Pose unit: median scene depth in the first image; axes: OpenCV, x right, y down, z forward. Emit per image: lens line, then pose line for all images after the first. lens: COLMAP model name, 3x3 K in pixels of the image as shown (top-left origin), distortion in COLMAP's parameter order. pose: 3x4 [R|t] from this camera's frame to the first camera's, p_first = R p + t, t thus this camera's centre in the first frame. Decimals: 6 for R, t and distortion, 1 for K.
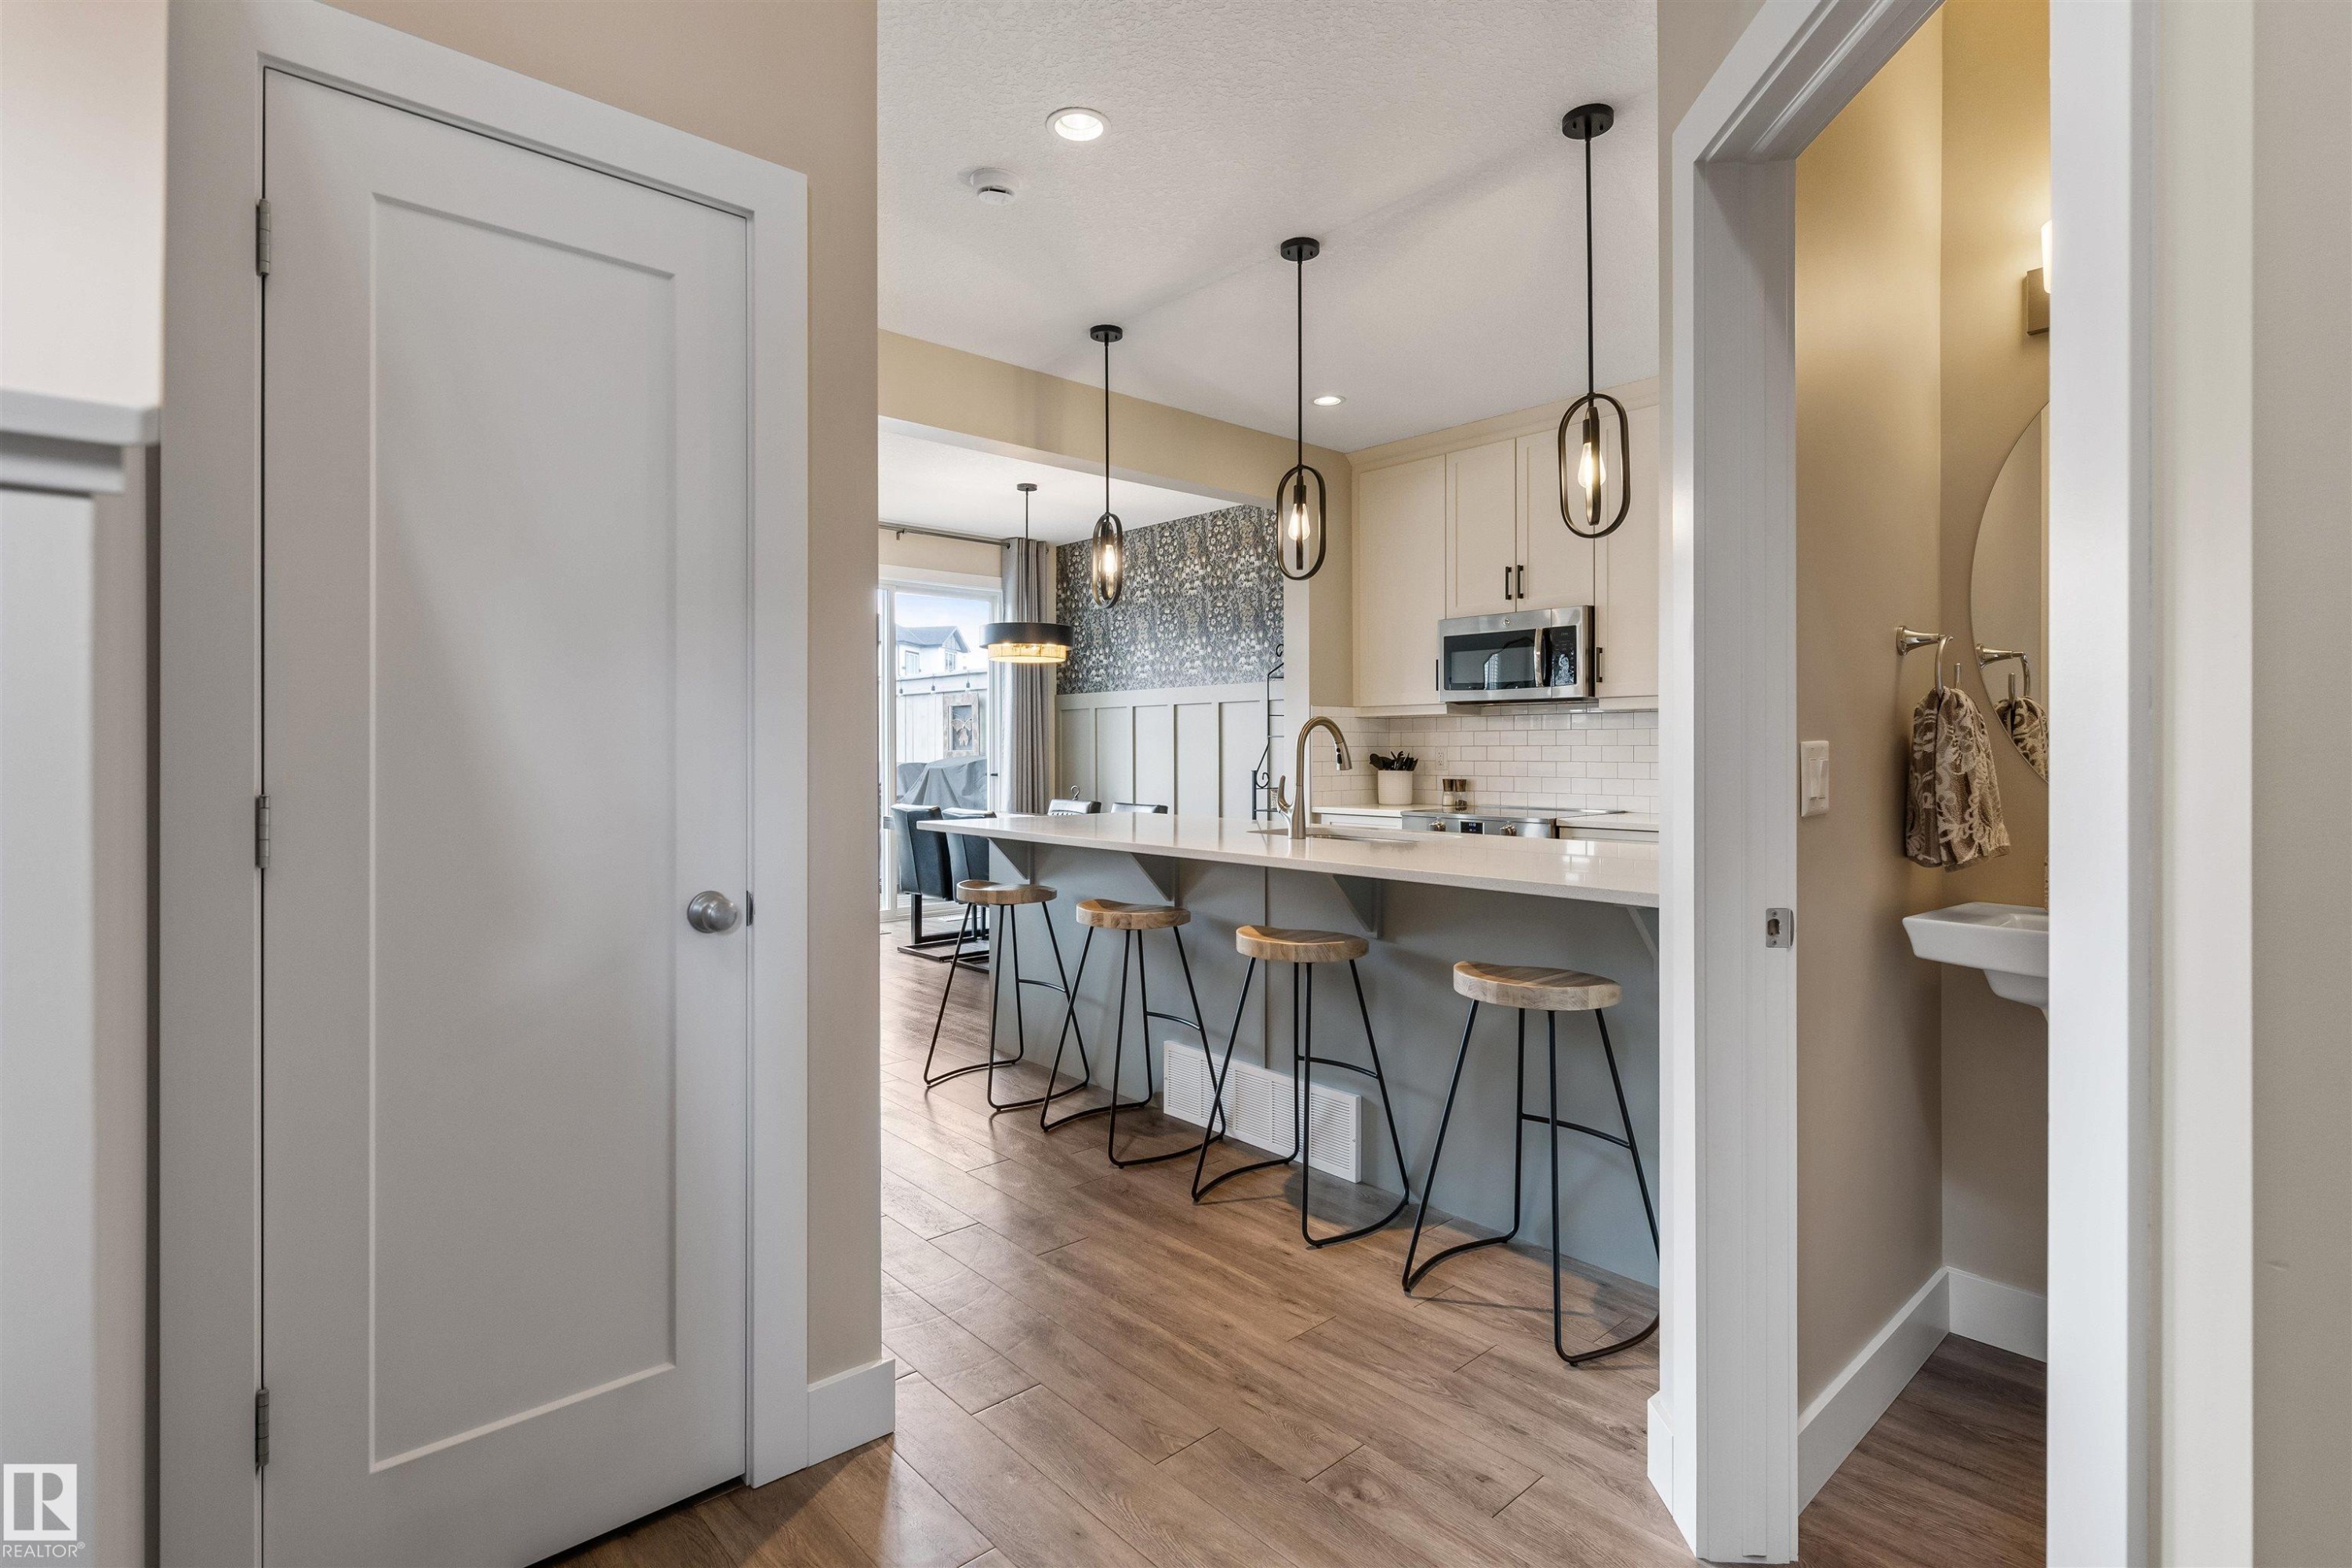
lens RADIAL K [[1093.1, 0, 1183.7], [0, 1093.1, 763.9], [0, 0, 1]] dist [-0.009623, -0.000043]
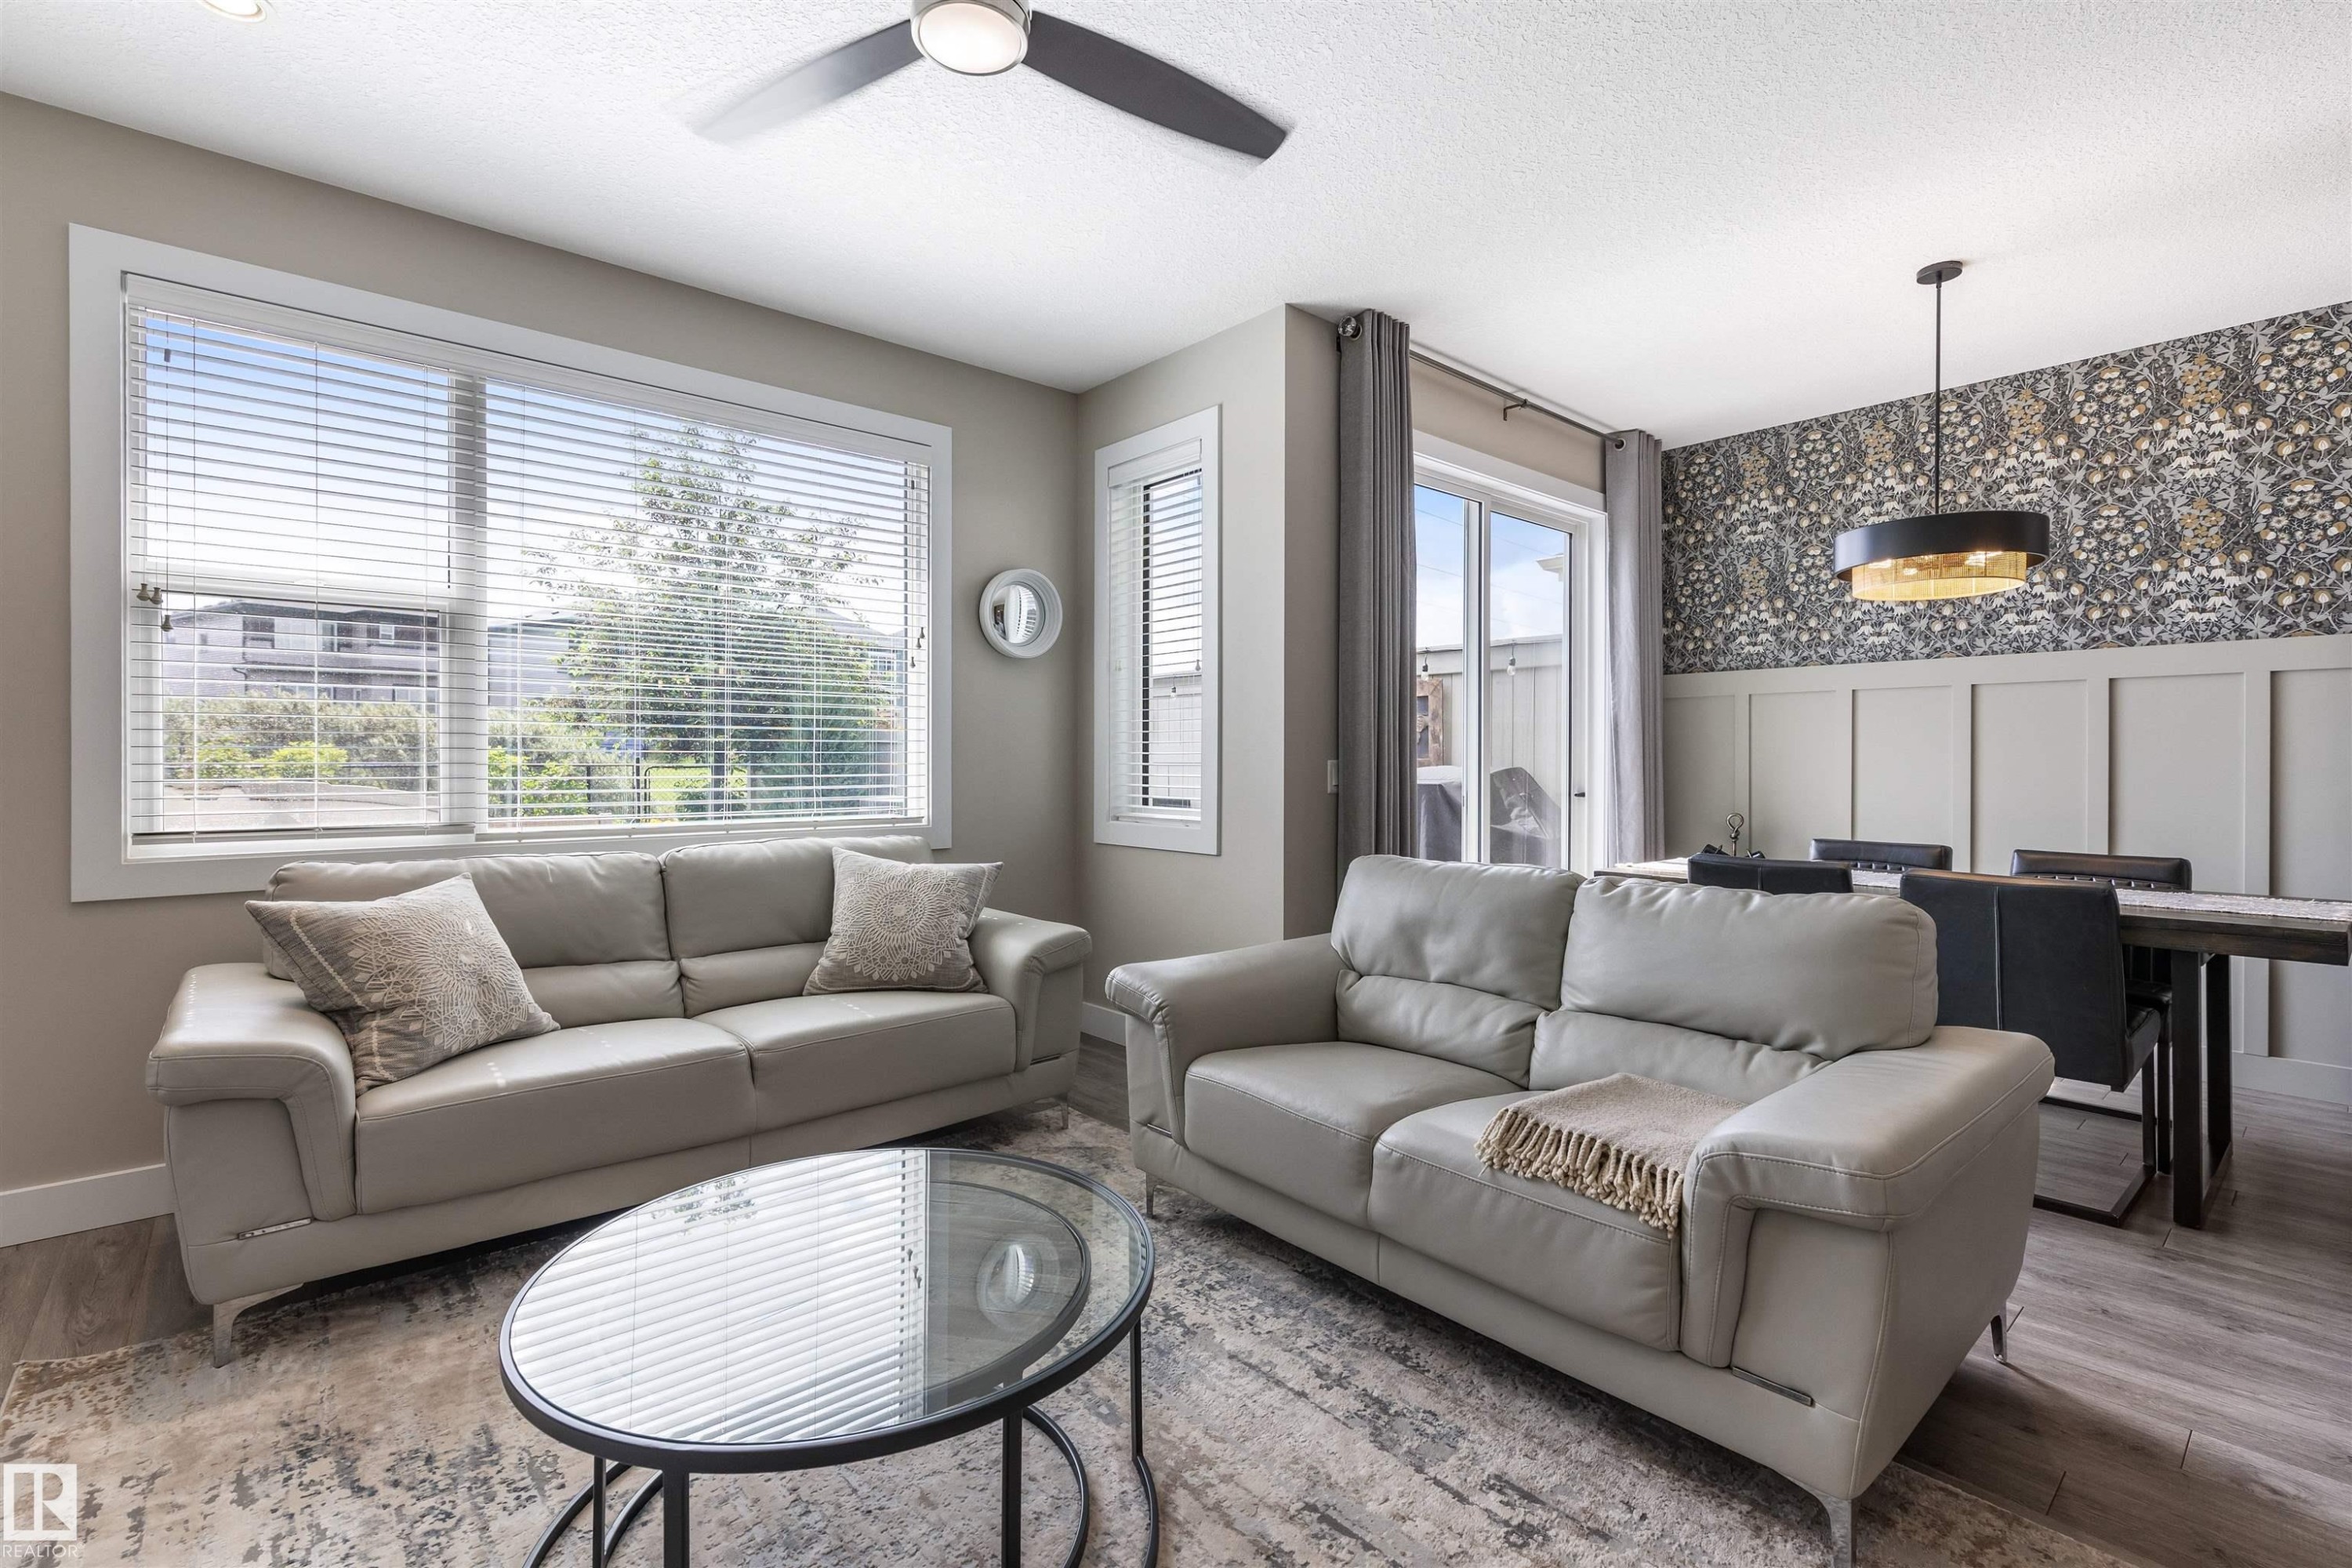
lens RADIAL K [[1057.6, 0, 1192.6], [0, 1057.6, 745.1], [0, 0, 1]] dist [0.013084, -0.000206]
pose [[0.999060, 0.010416, -0.042087, -0.706293], [-0.011750, 0.999432, -0.031569, 0.004577], [0.041734, 0.032034, 0.998615, 0.665165]]
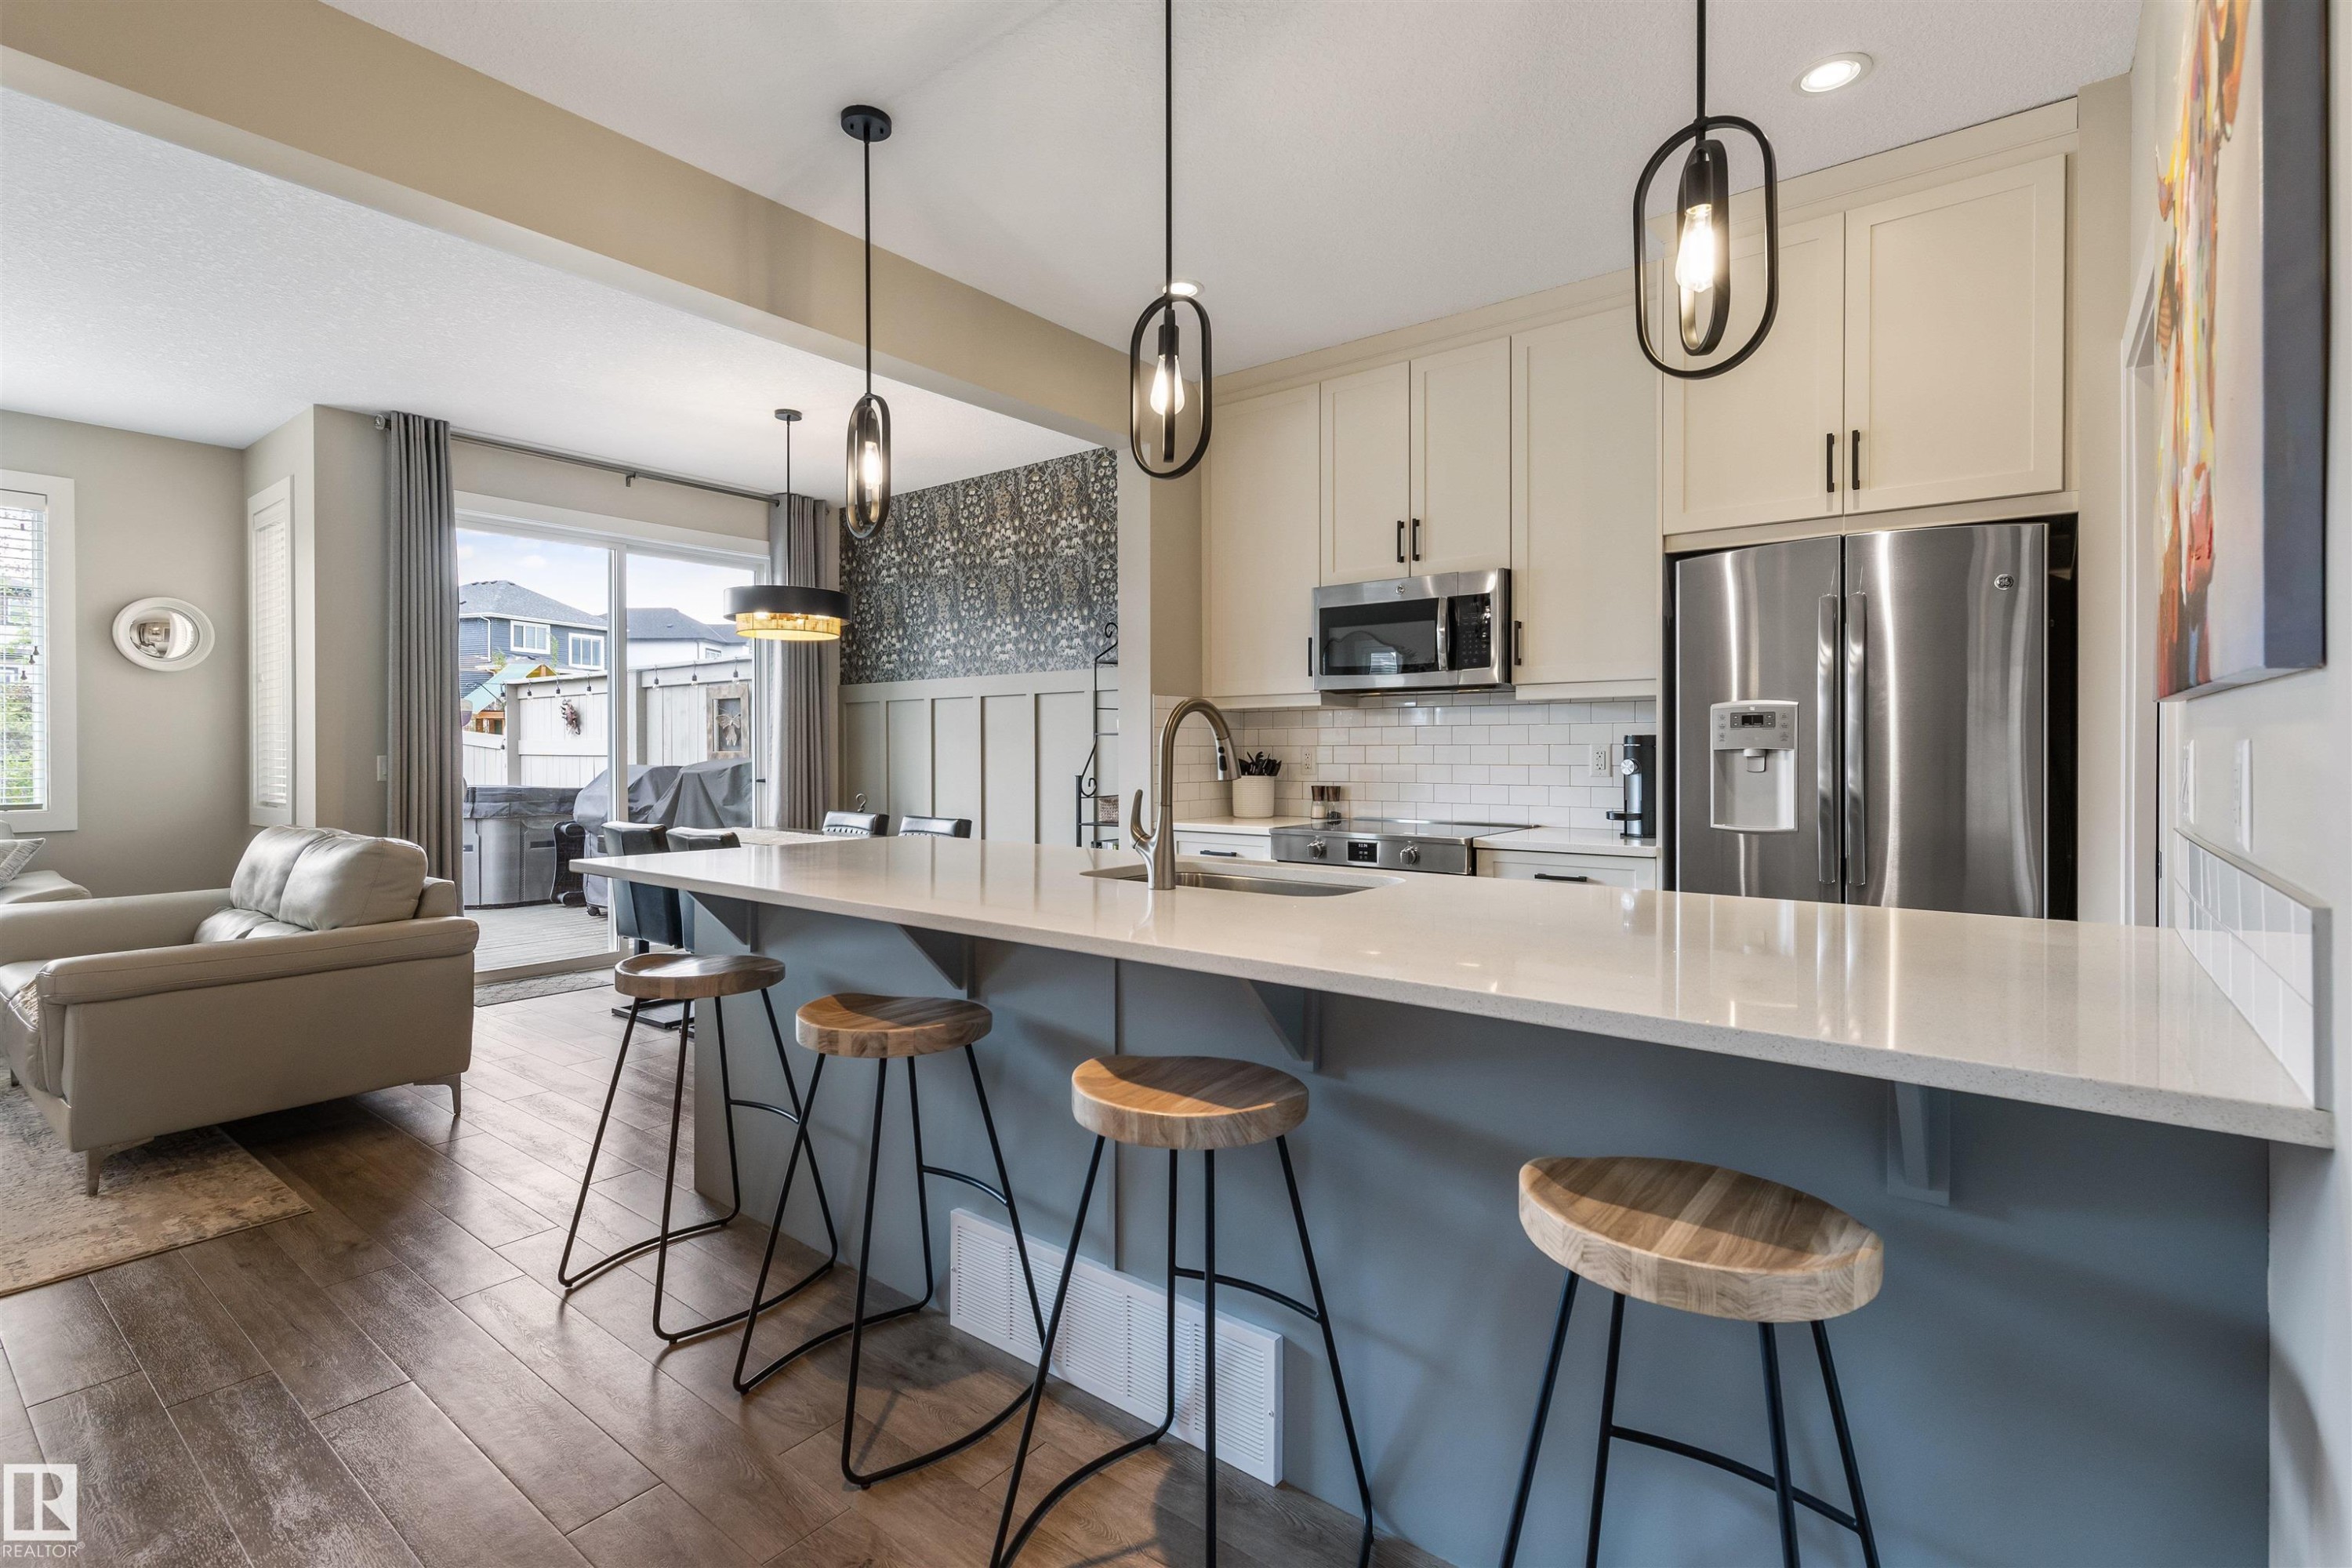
lens RADIAL K [[1070.5, 0, 1173.4], [0, 1070.5, 743.8], [0, 0, 1]] dist [0.001361, -0.000348]
pose [[0.986881, 0.000346, 0.161447, 0.007261], [0.002851, 0.999804, -0.019568, -0.003056], [-0.161422, 0.019771, 0.986687, 0.292286]]
